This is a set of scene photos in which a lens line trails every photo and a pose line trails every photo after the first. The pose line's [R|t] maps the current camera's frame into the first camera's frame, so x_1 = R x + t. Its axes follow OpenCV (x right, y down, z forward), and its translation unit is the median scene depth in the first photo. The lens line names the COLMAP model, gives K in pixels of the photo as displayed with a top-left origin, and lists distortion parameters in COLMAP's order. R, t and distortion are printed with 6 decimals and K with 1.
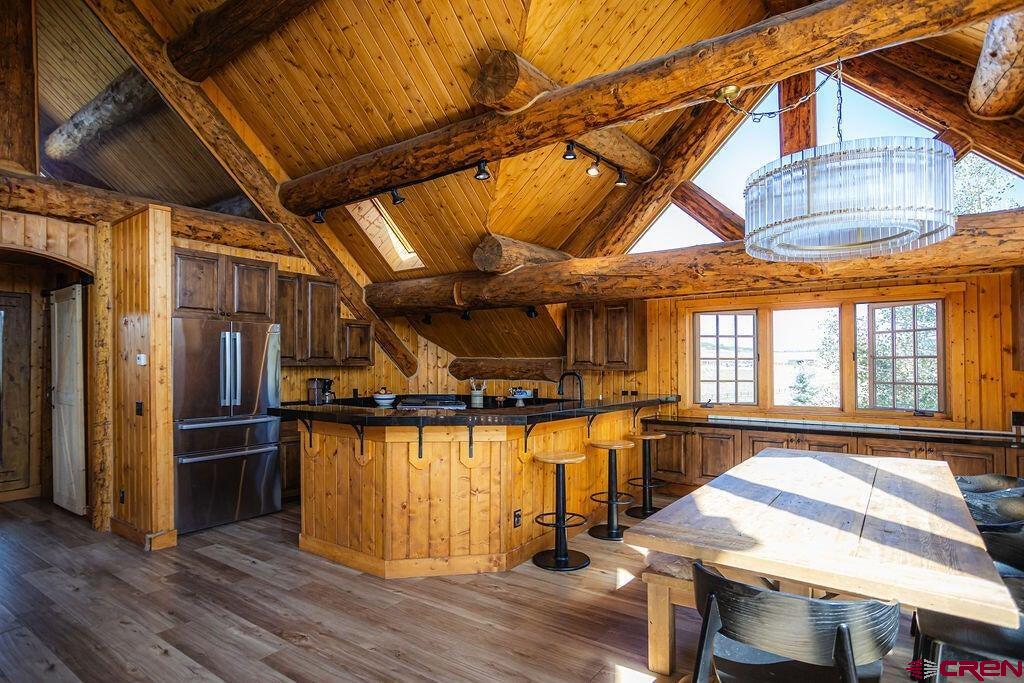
lens RADIAL K [[553.7, 0, 514.4], [0, 553.7, 359.3], [0, 0, 1]] dist [-0.053081, 0.039470]
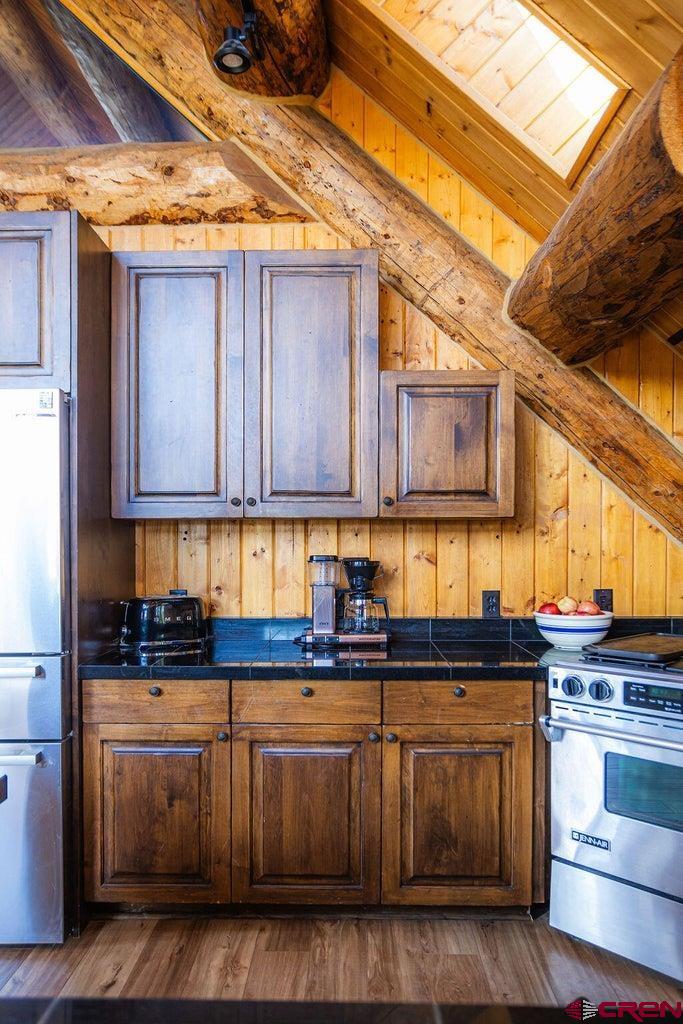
lens RADIAL K [[757.2, 0, 340.9], [0, 757.2, 543.1], [0, 0, 1]] dist [0.004662, 0.002453]
pose [[0.560680, 0.011107, -0.827958, 0.046015], [0.005097, 0.999845, 0.016864, 0.020522], [0.828017, -0.013676, 0.560537, 0.824435]]
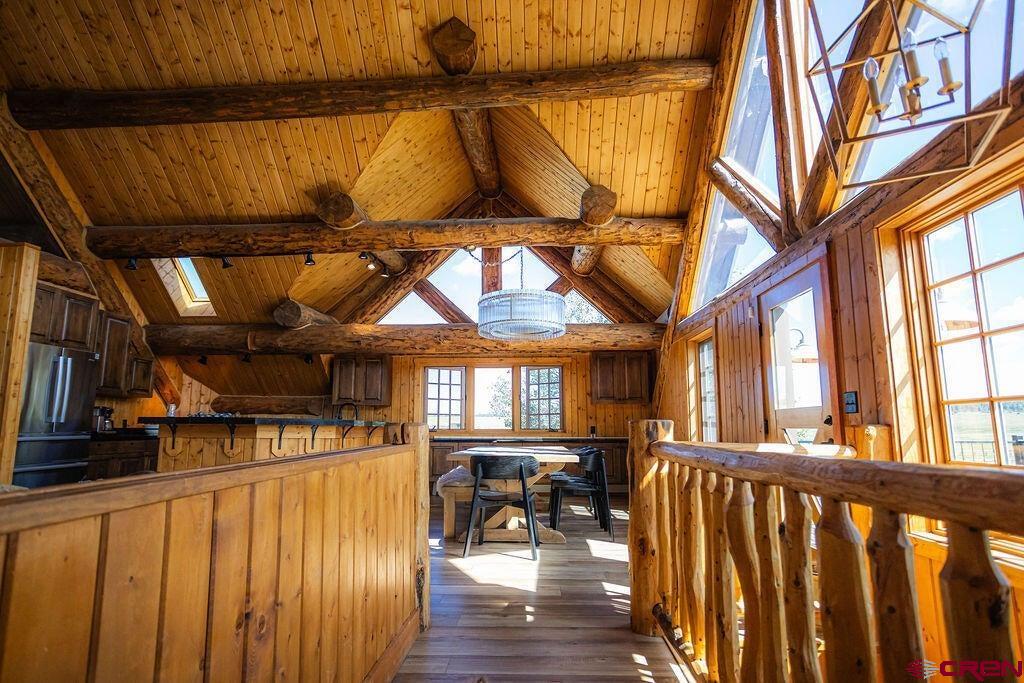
lens RADIAL K [[553.7, 0, 514.4], [0, 553.7, 359.3], [0, 0, 1]] dist [-0.053081, 0.039470]
pose [[0.836816, 0.067749, 0.543275, -0.299777], [-0.006521, 0.993477, -0.113848, 0.066690], [-0.547445, 0.091727, 0.831800, -0.386995]]
